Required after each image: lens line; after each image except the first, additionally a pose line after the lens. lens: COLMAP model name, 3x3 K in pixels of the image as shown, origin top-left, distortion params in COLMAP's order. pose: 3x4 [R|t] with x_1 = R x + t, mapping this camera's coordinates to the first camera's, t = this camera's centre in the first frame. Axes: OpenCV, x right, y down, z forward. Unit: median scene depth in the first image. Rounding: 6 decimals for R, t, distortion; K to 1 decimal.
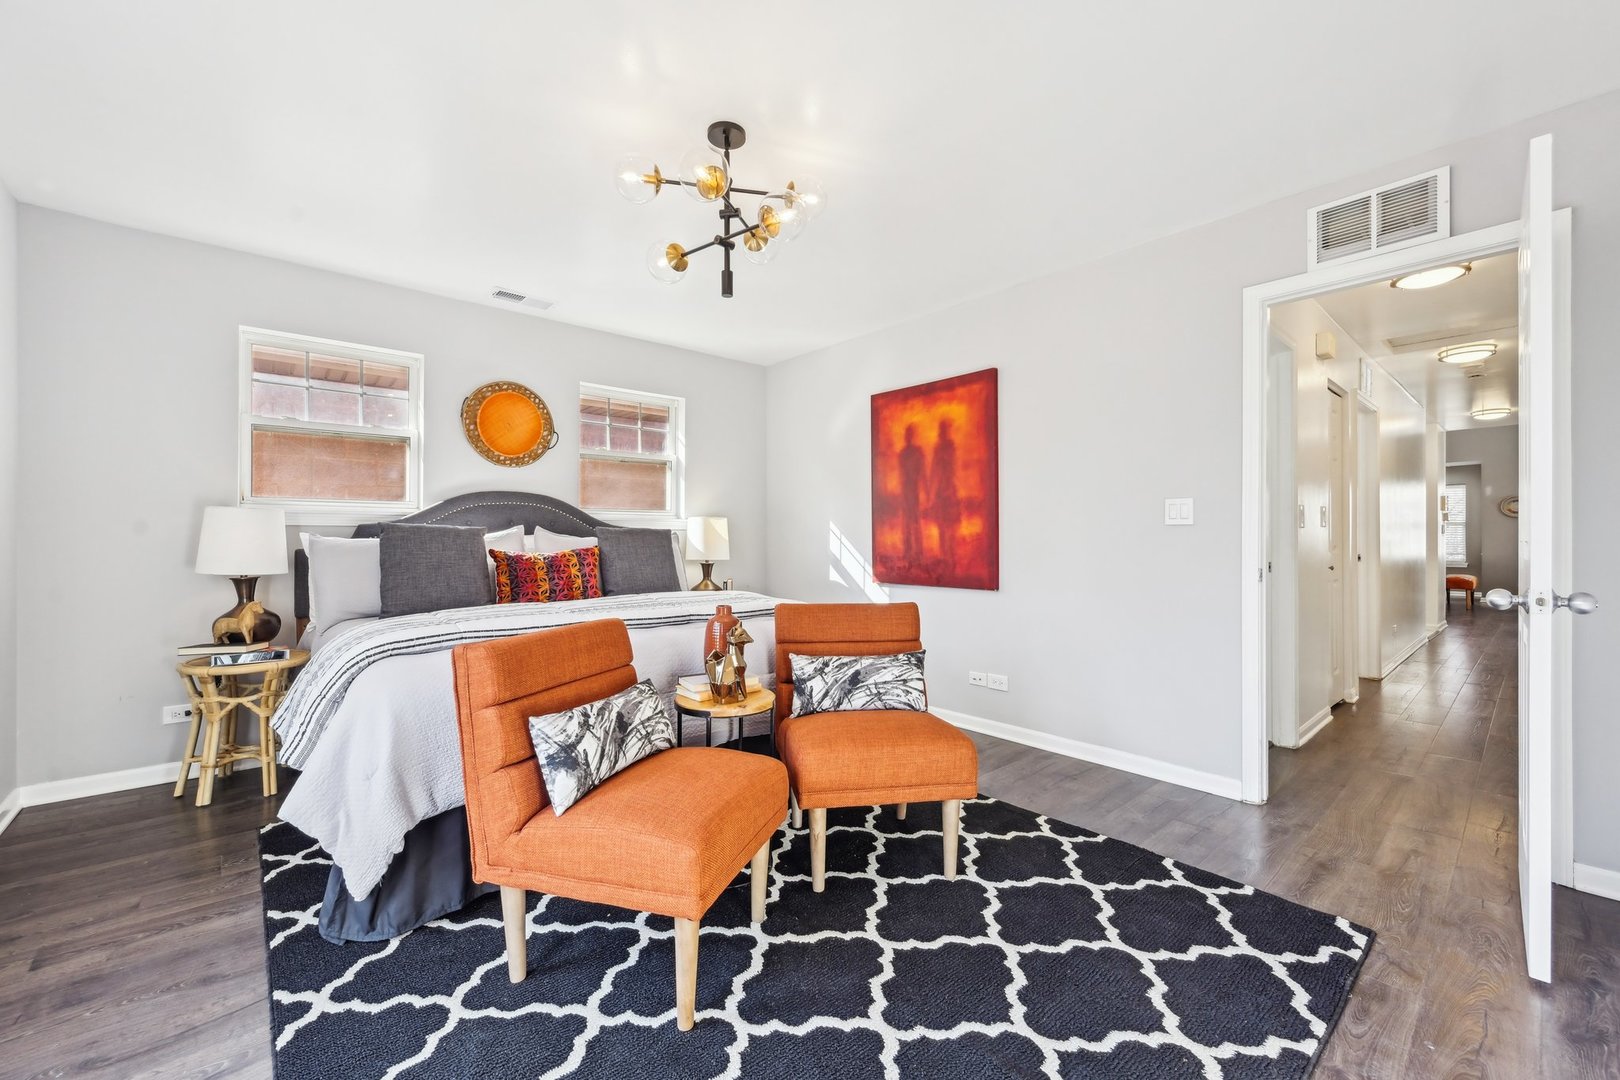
lens RADIAL K [[632.0, 0, 810.0], [0, 632.0, 540.0], [0, 0, 1]] dist [-0.000774, -0.000050]
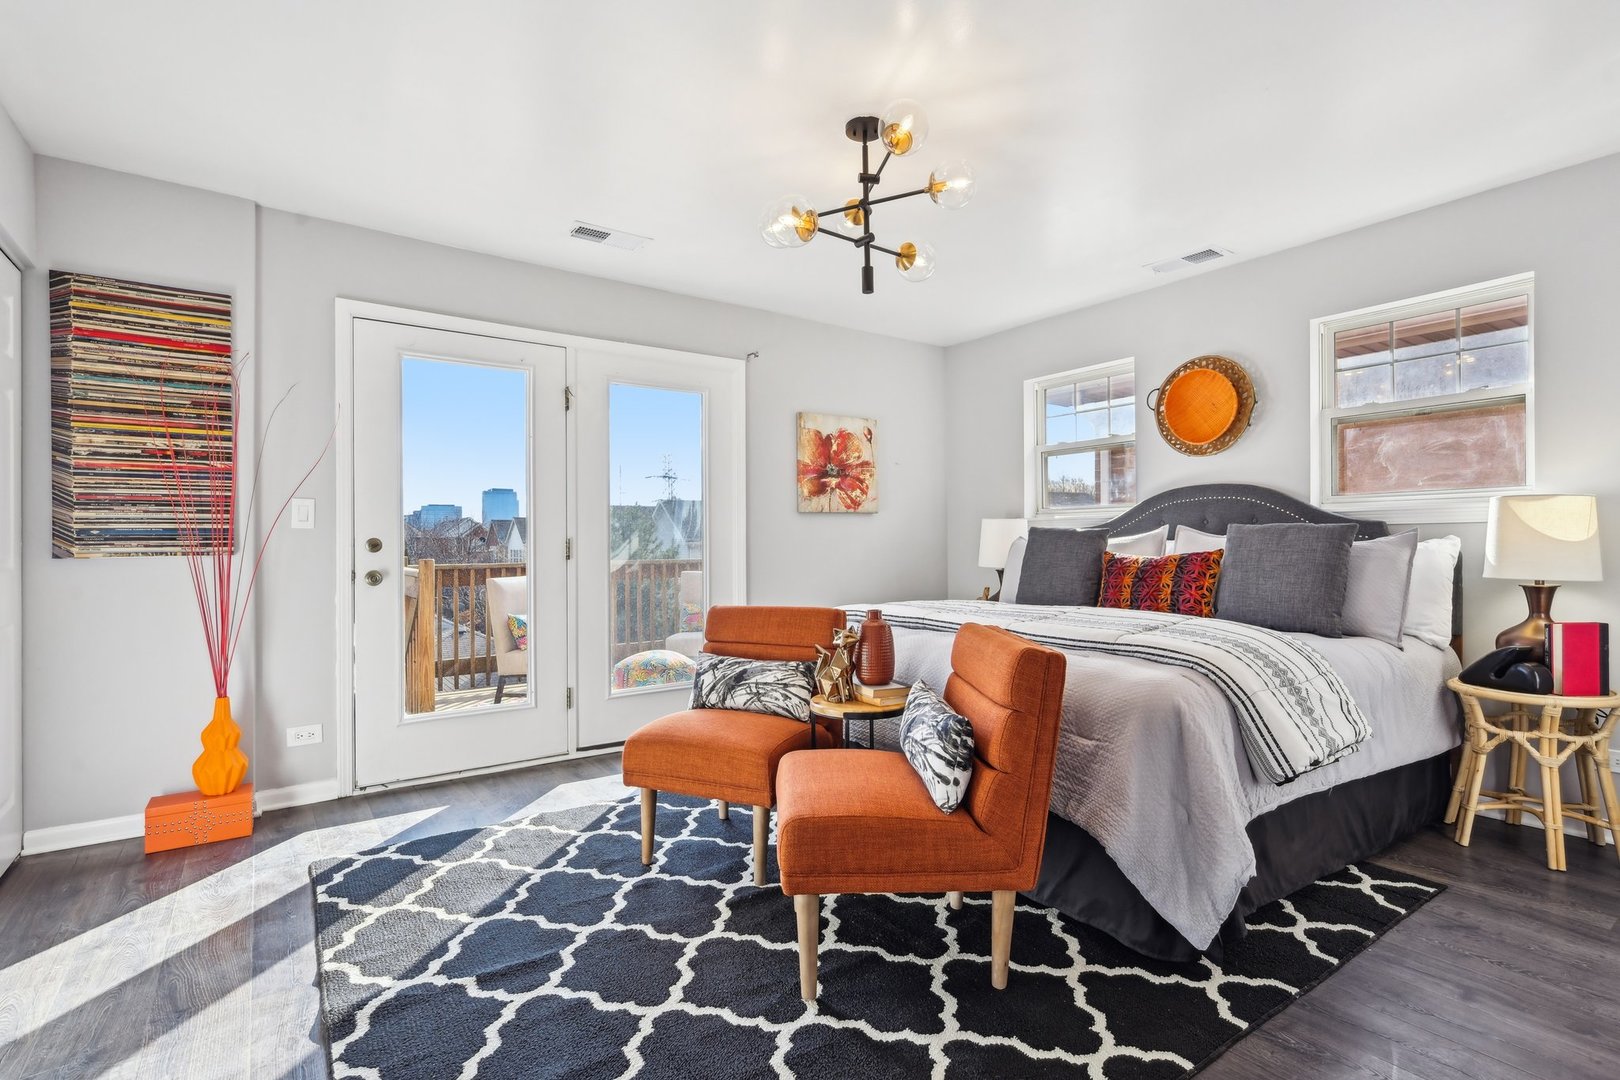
lens RADIAL K [[763.9, 0, 812.5], [0, 763.9, 547.9], [0, 0, 1]] dist [0.001604, -0.000267]
pose [[-0.090801, 0.003672, -0.995862, 0.669259], [0.004047, 0.999986, 0.003318, 0.002626], [0.995861, -0.003729, -0.090815, 0.628111]]
